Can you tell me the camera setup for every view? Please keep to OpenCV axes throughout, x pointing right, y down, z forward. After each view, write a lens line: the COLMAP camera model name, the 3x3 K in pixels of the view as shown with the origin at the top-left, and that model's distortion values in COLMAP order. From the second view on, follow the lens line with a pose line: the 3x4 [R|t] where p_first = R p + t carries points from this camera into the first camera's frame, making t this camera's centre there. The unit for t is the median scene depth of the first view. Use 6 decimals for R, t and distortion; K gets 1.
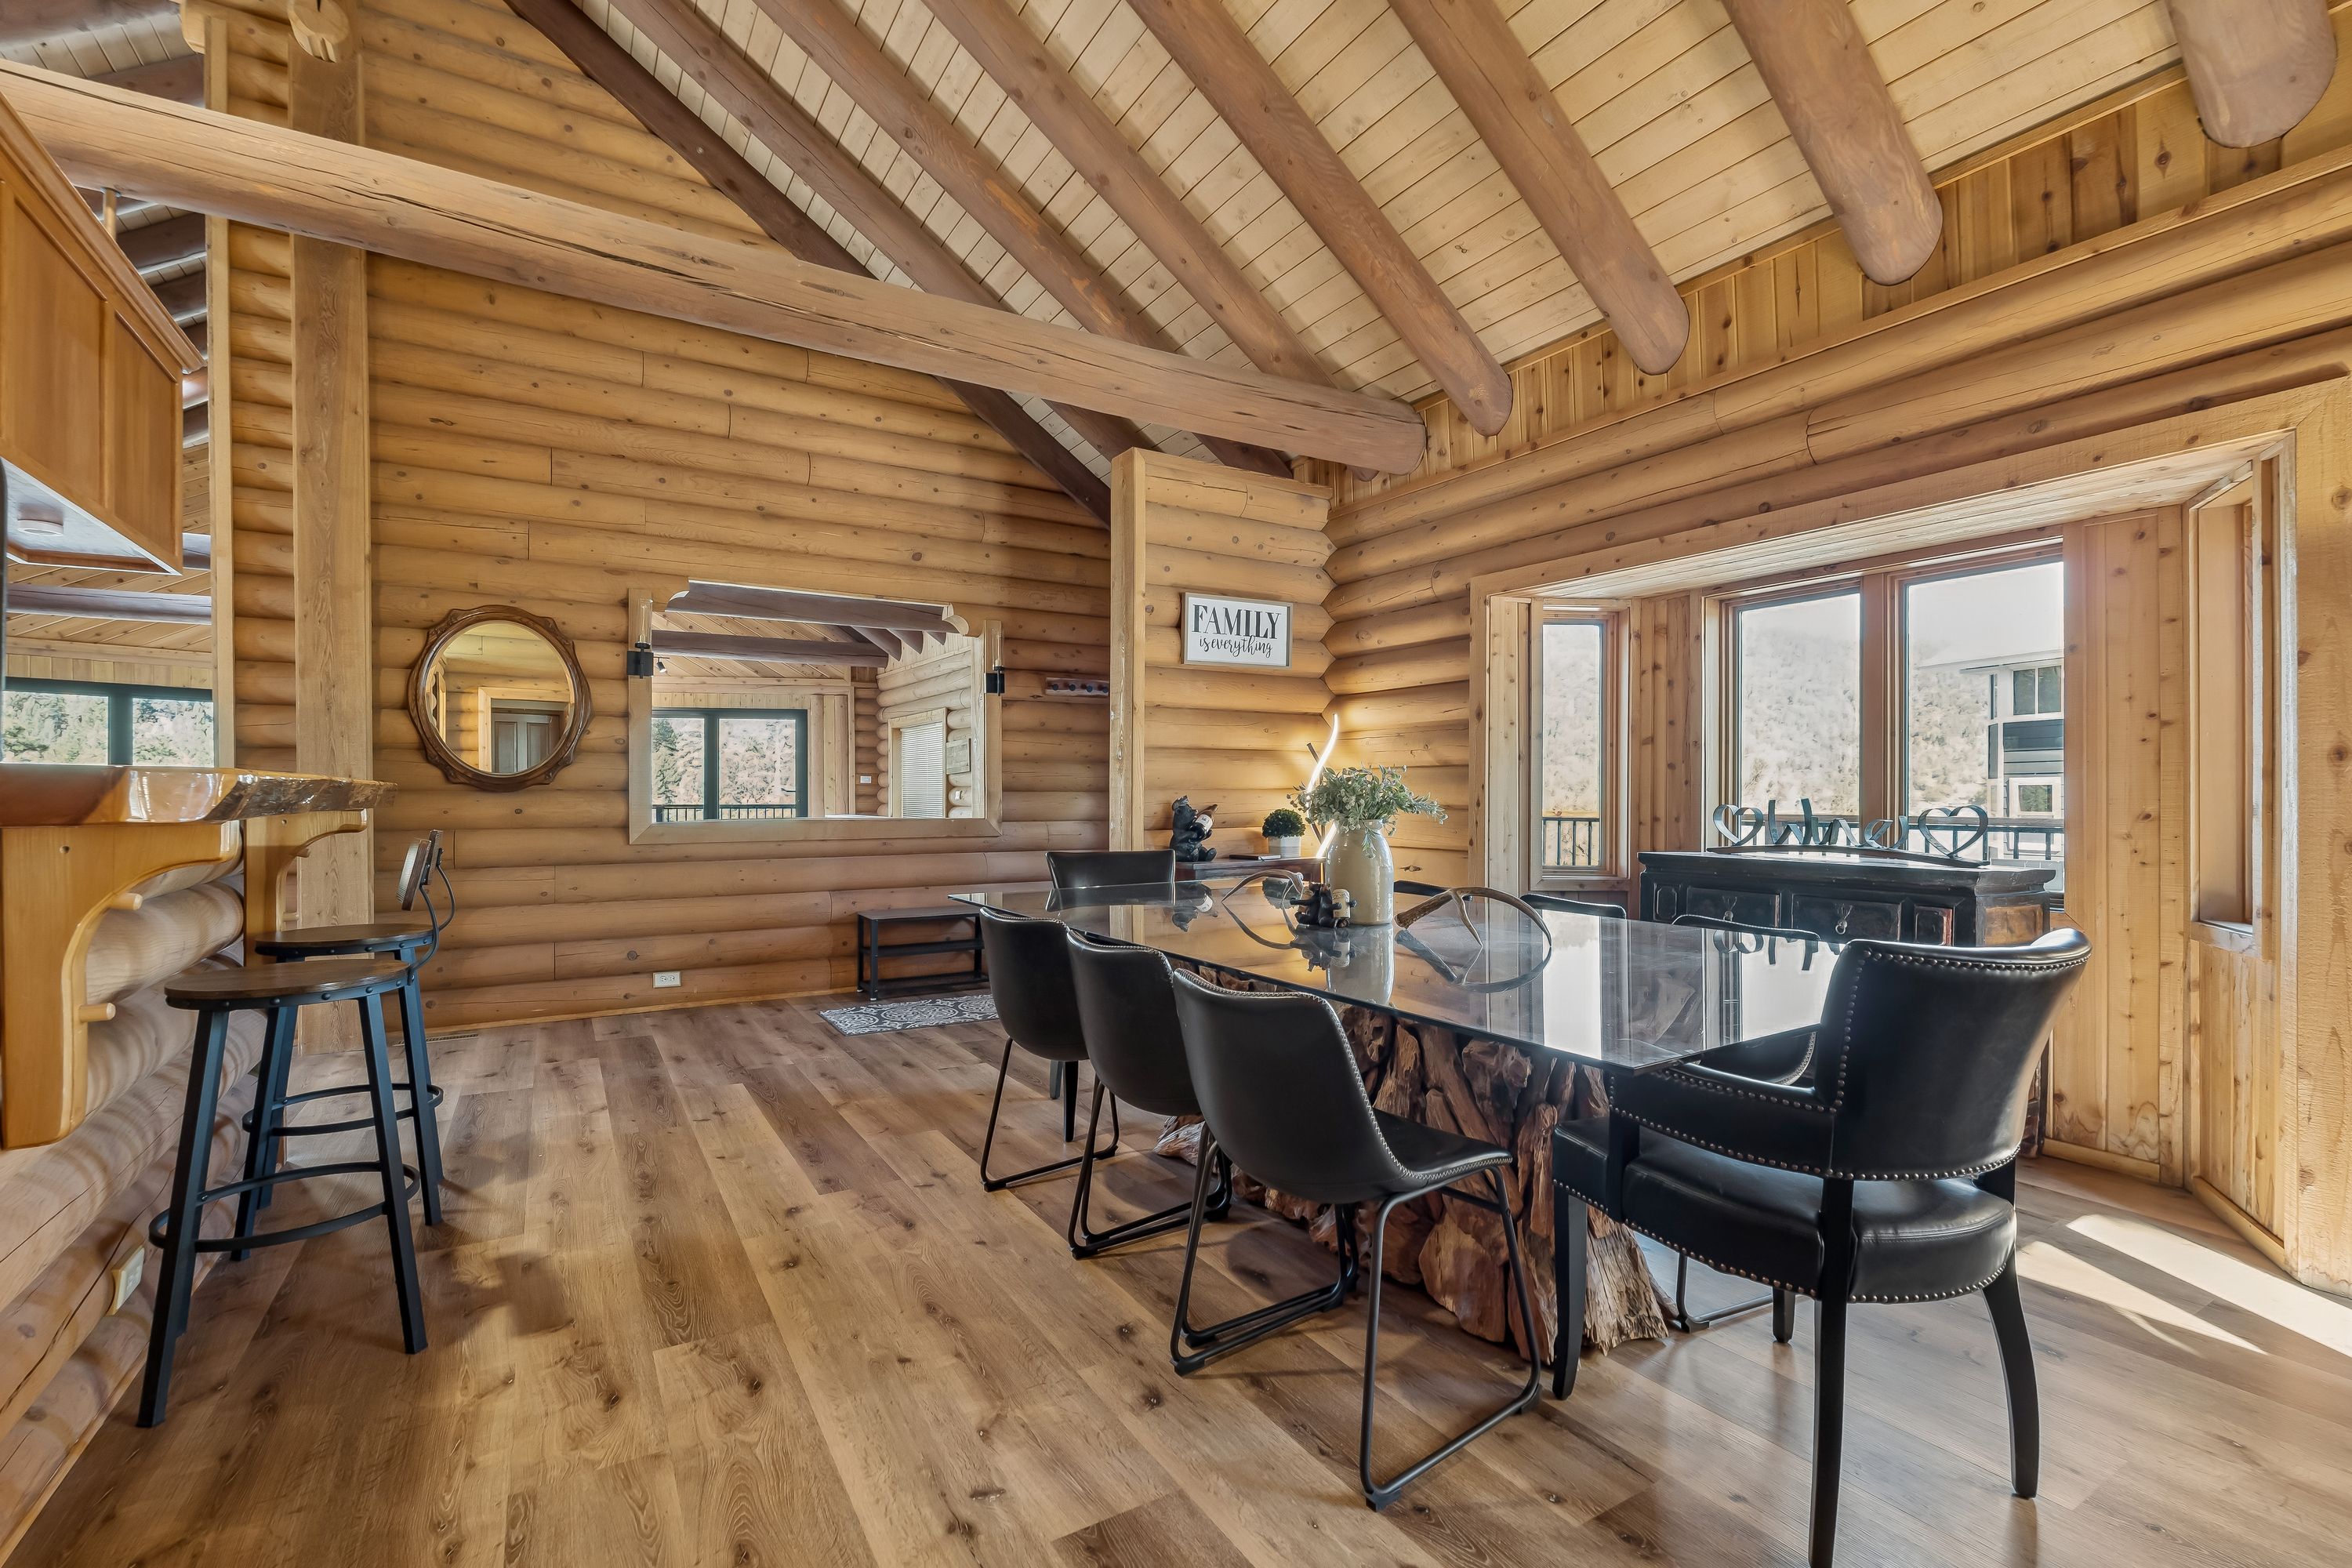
lens RADIAL K [[1030.9, 0, 1172.6], [0, 1030.9, 792.4], [0, 0, 1]] dist [-0.003455, 0.000286]
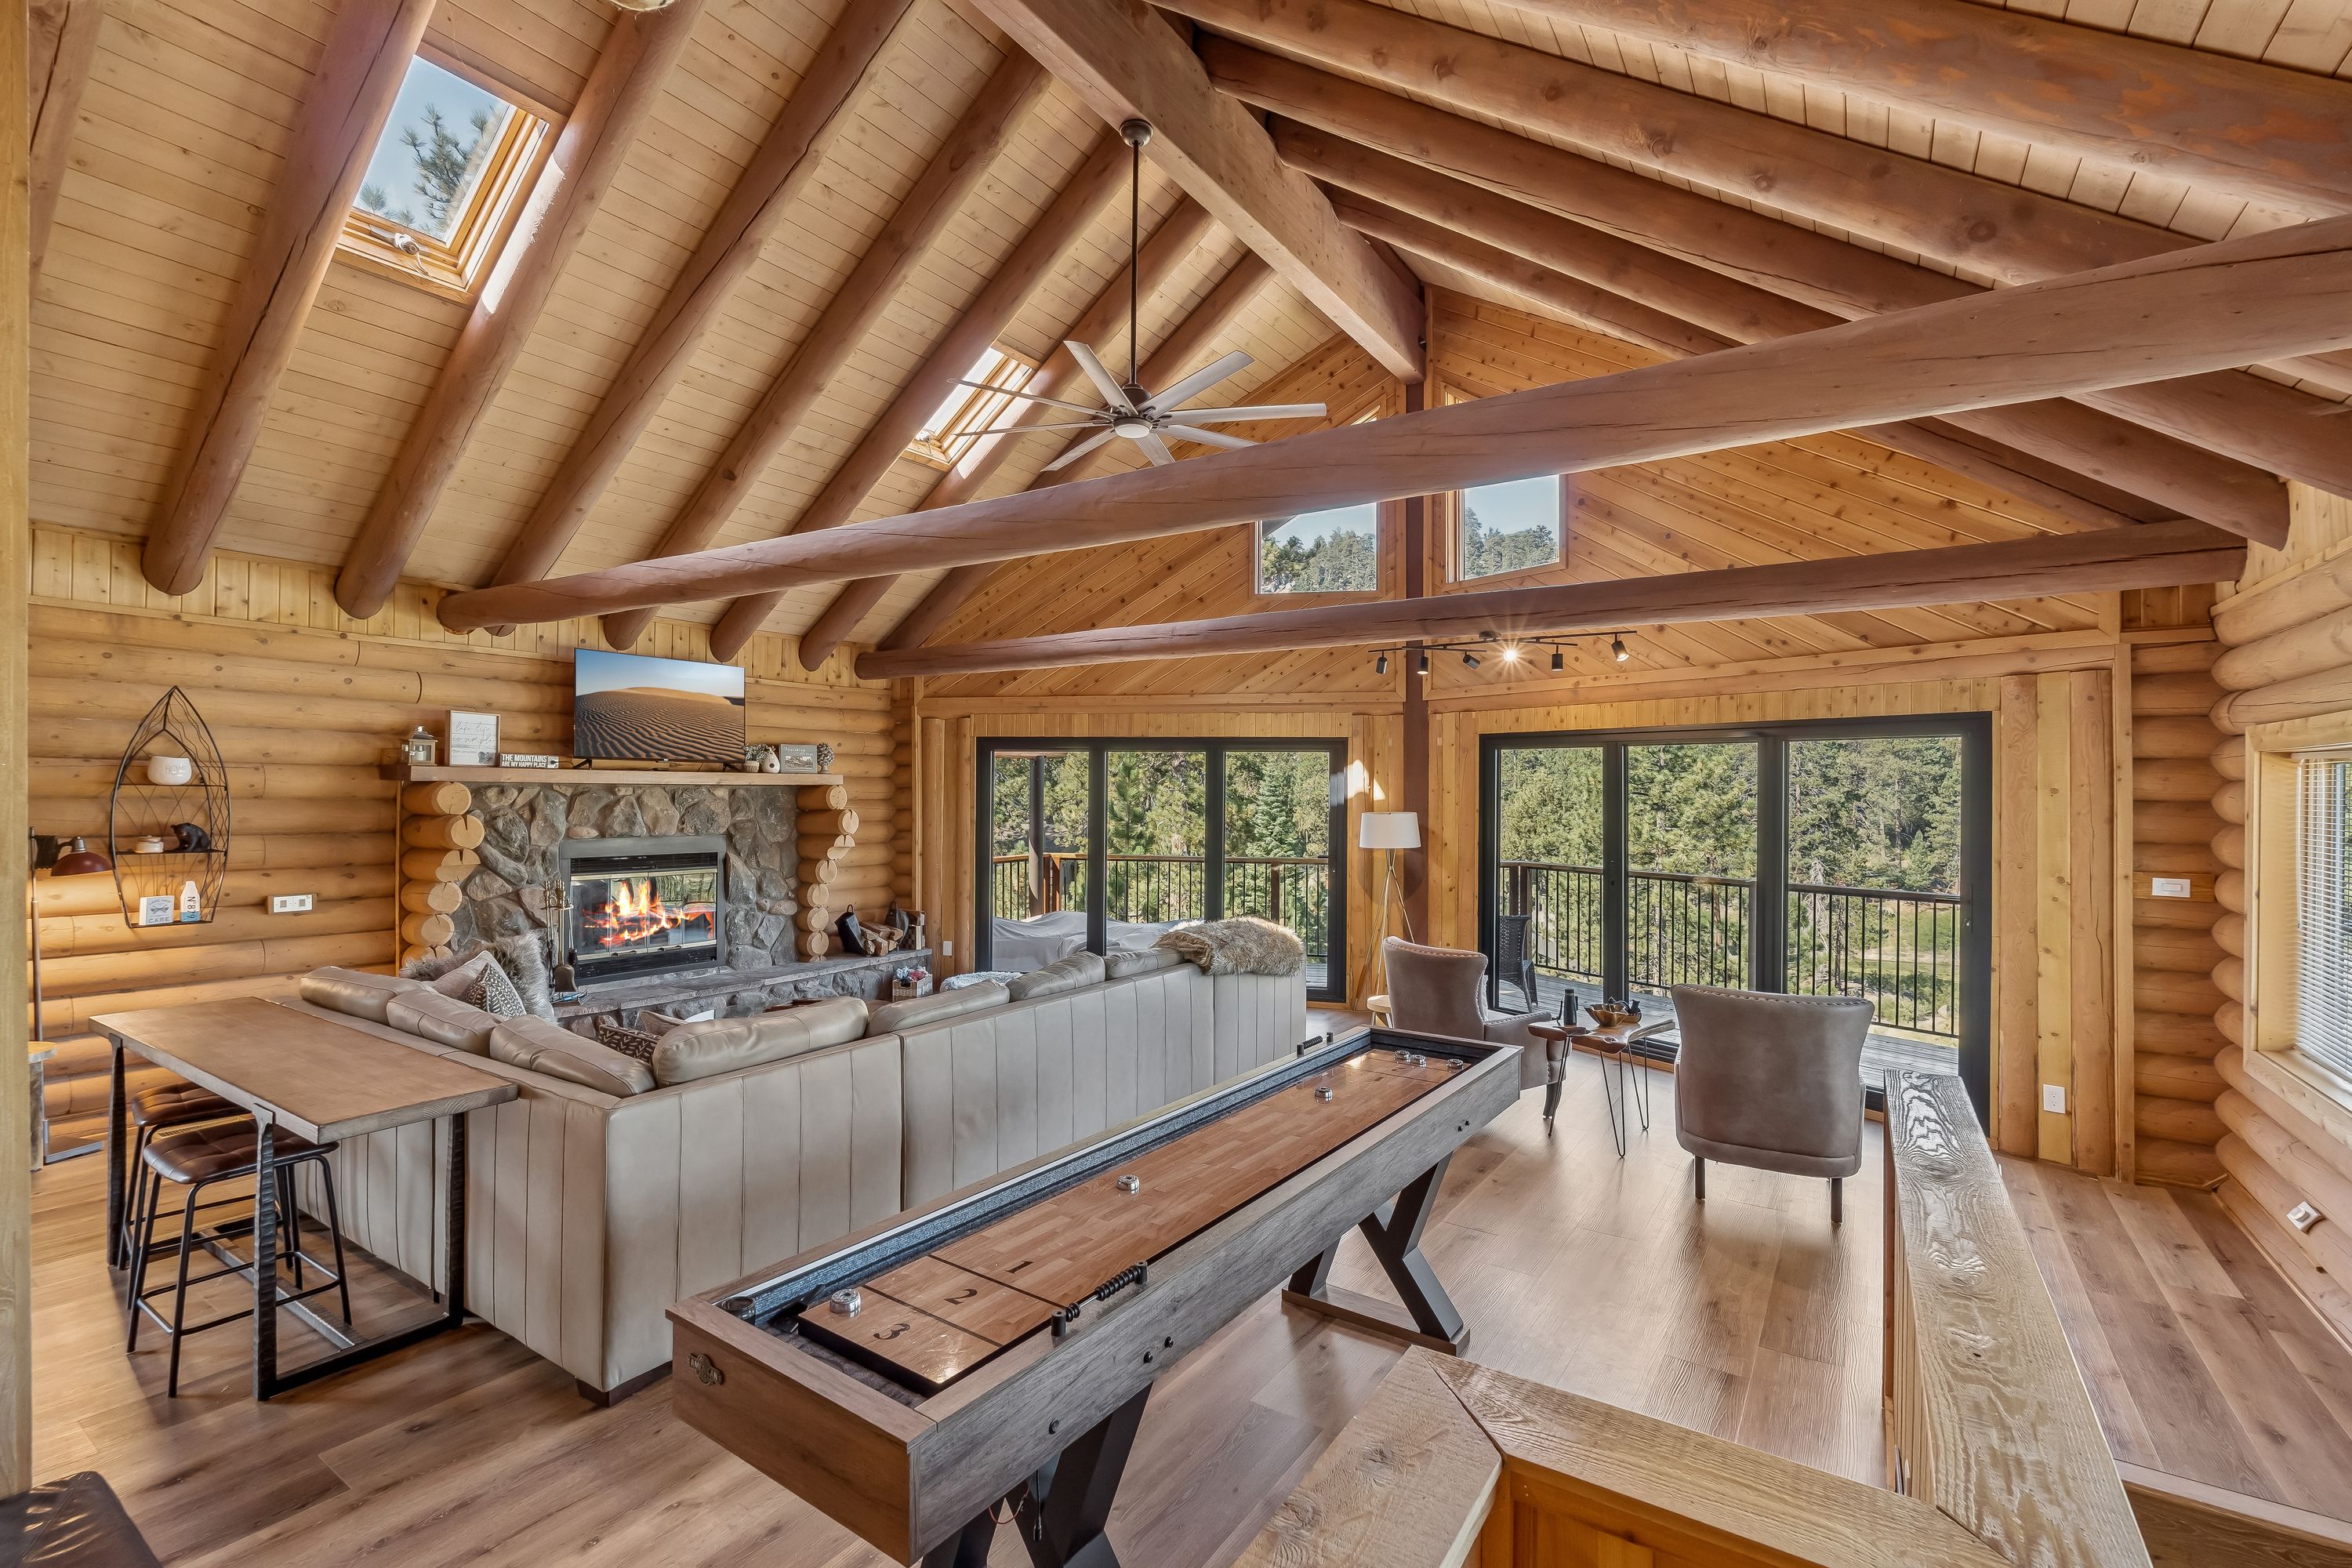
lens RADIAL K [[1049.1, 0, 1184.4], [0, 1049.1, 789.2], [0, 0, 1]] dist [-0.000909, 0.000183]
pose [[0.426332, 0.003969, -0.904558, -0.270009], [-0.006514, 0.999978, 0.001317, -0.119093], [0.904543, 0.005330, 0.426348, 1.311977]]
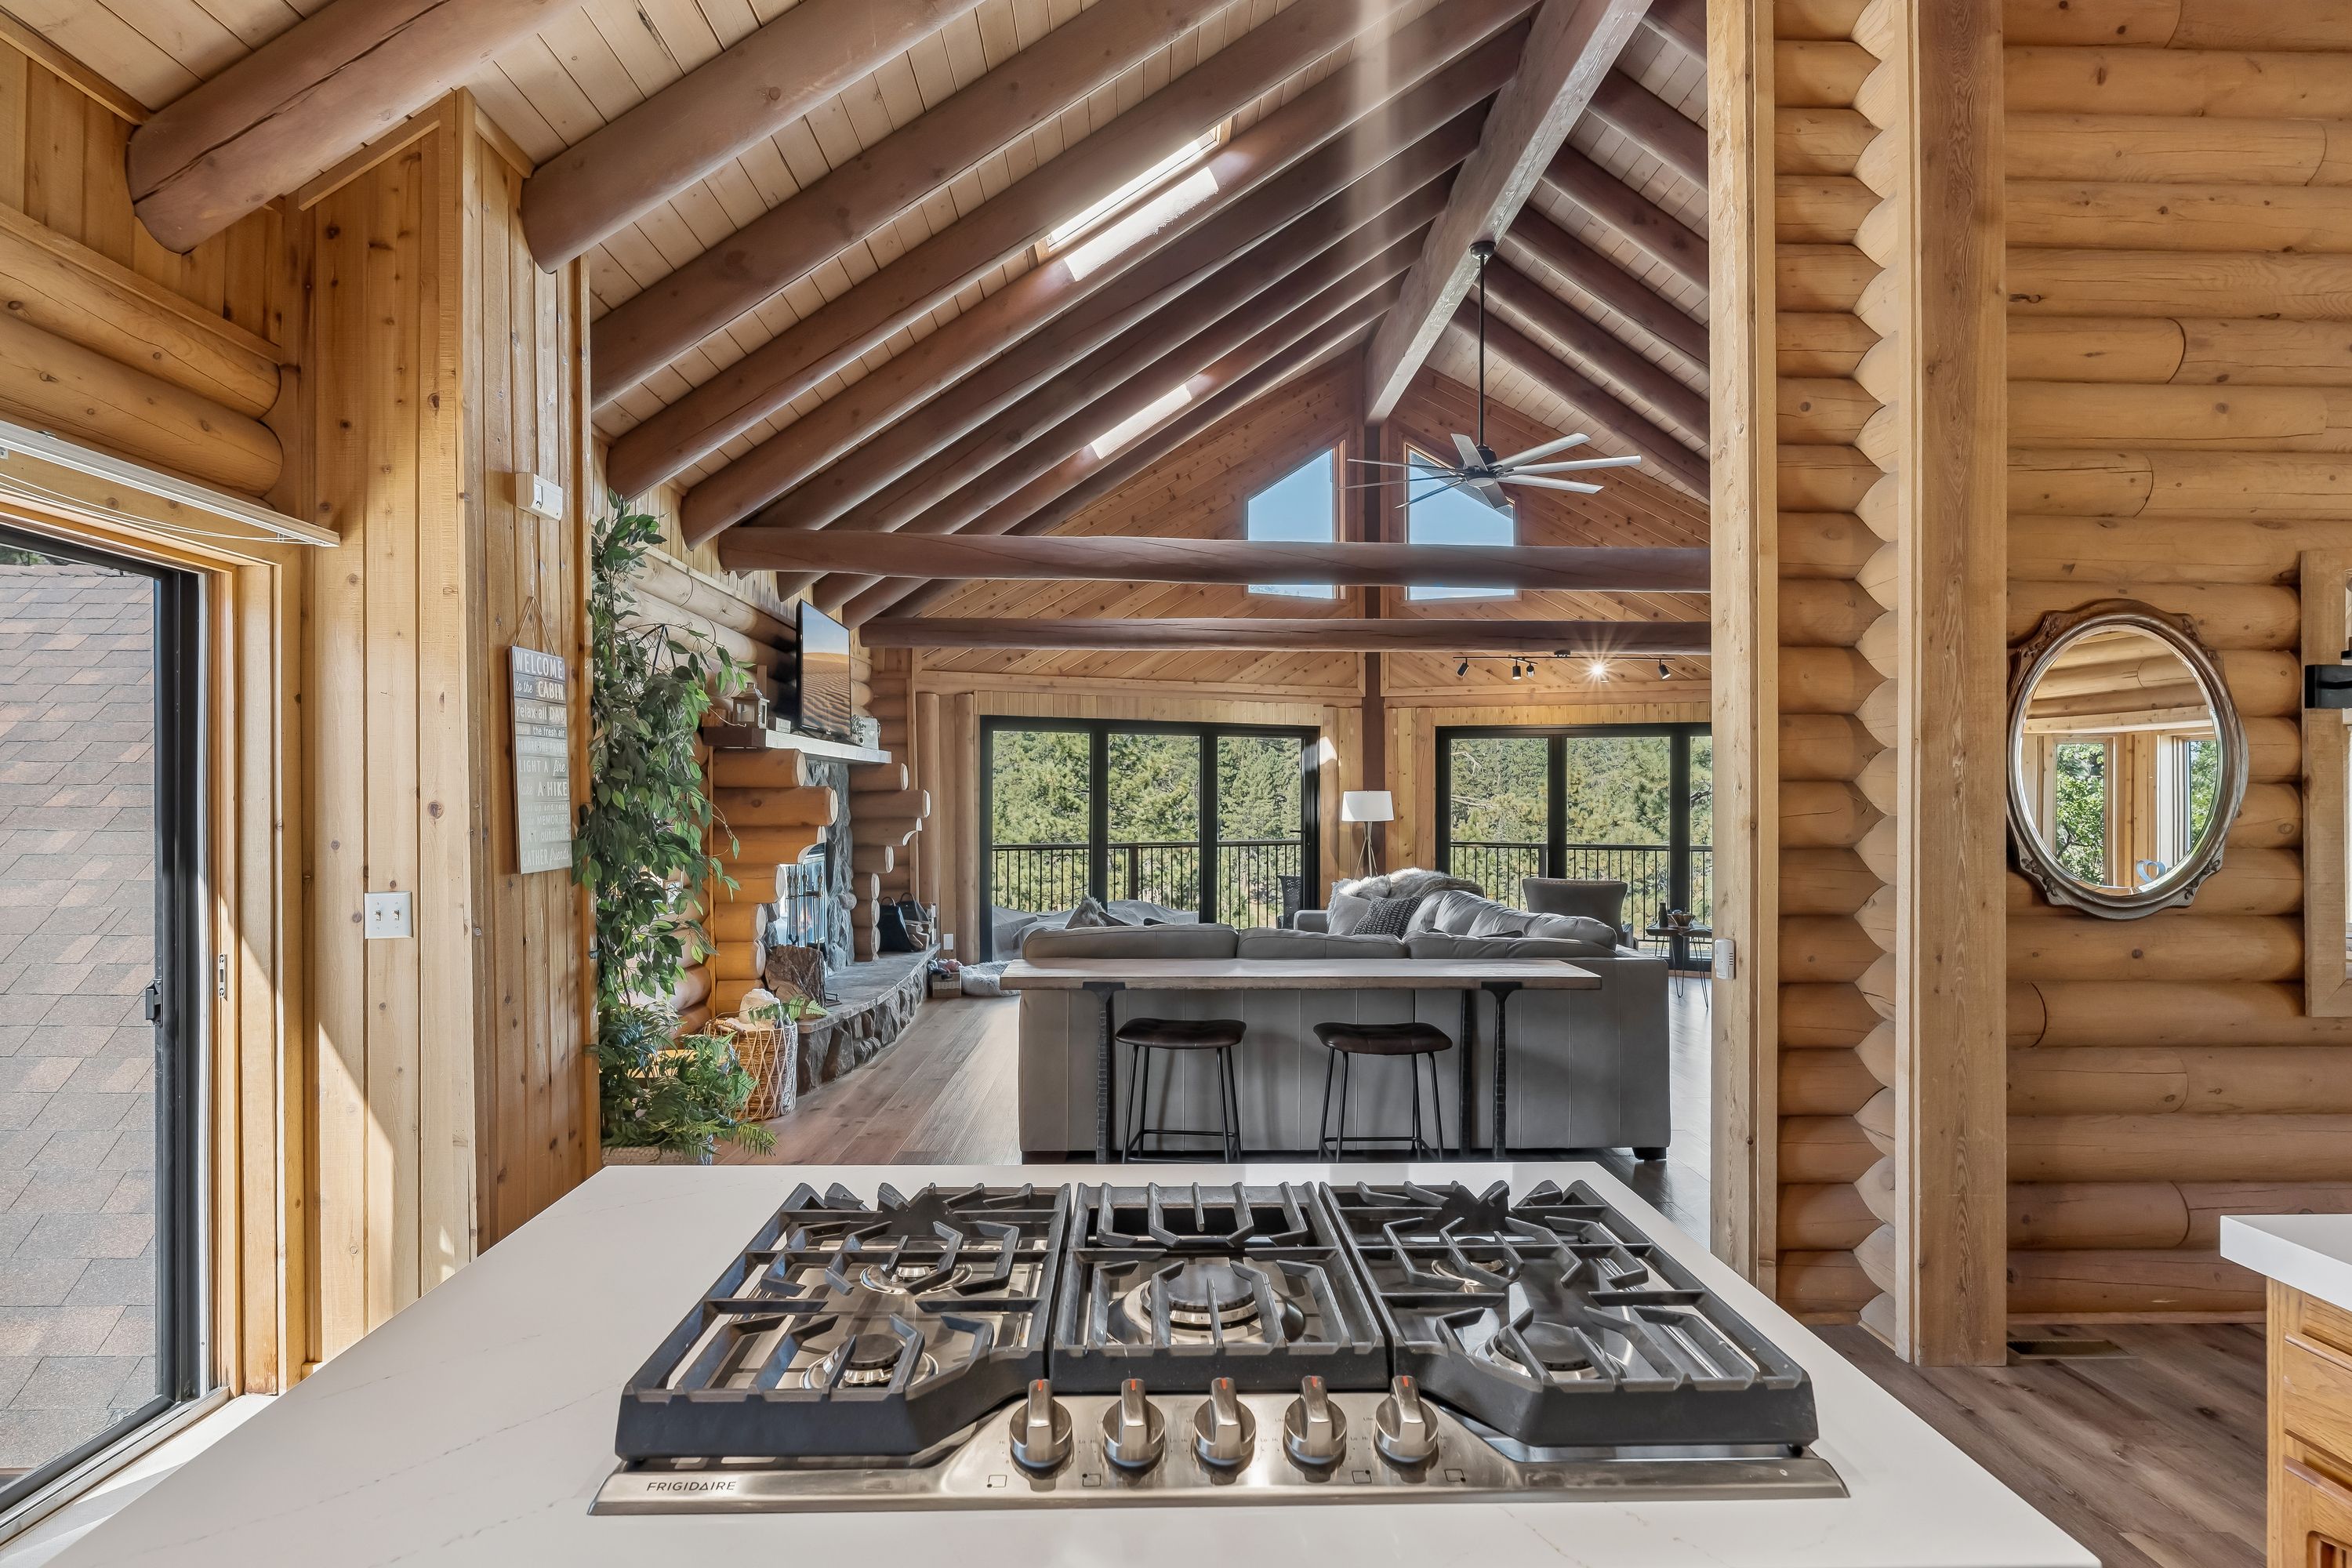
lens RADIAL K [[1235.0, 0, 1172.2], [0, 1235.0, 797.7], [0, 0, 1]] dist [-0.001069, -0.000183]
pose [[0.864347, 0.003210, -0.502886, -0.797712], [-0.002511, 0.999995, 0.002066, -0.073171], [0.502890, -0.000523, 0.864350, 0.136805]]
